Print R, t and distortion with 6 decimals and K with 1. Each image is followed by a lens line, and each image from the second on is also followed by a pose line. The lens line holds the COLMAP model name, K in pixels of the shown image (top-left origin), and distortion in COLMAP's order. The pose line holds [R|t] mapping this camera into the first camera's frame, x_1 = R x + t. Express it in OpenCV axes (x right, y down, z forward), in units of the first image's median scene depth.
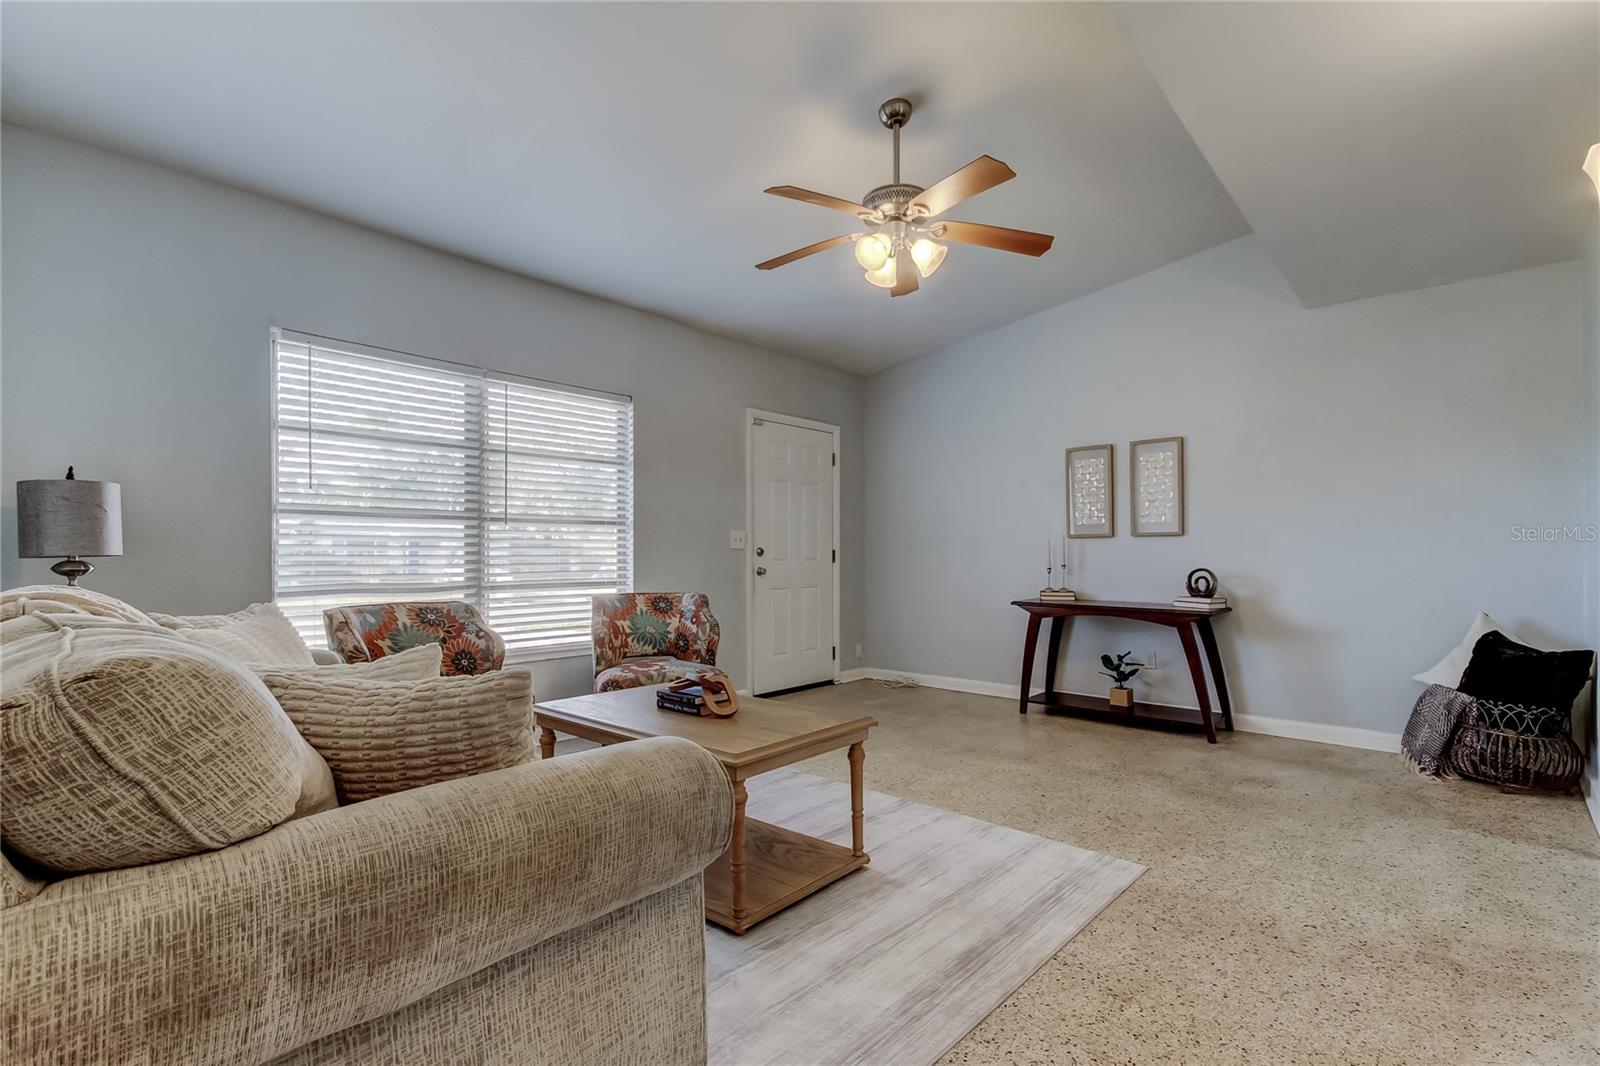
lens RADIAL K [[744.0, 0, 807.3], [0, 744.0, 546.9], [0, 0, 1]] dist [0.010427, -0.000412]
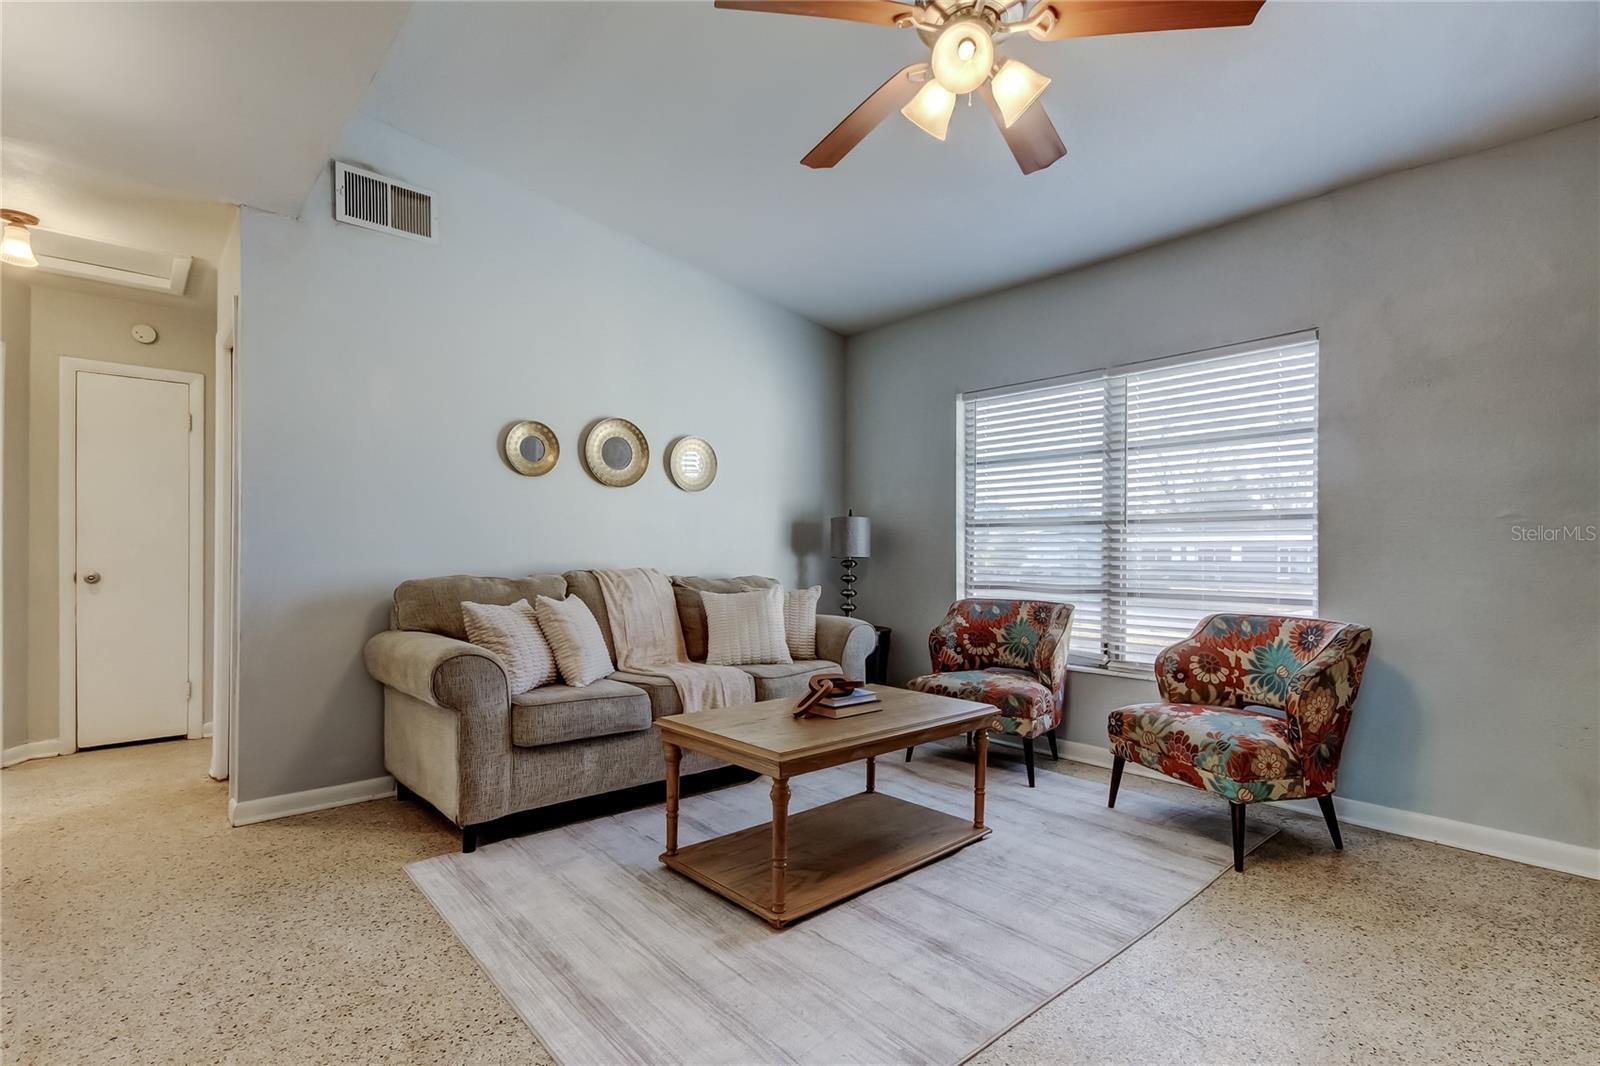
lens RADIAL K [[746.3, 0, 803.0], [0, 746.3, 561.2], [0, 0, 1]] dist [0.010054, -0.001034]
pose [[-0.104683, 0.011060, -0.994444, 0.568273], [0.002976, 0.999937, 0.010808, 0.001052], [0.994501, -0.001828, -0.104709, 0.694146]]
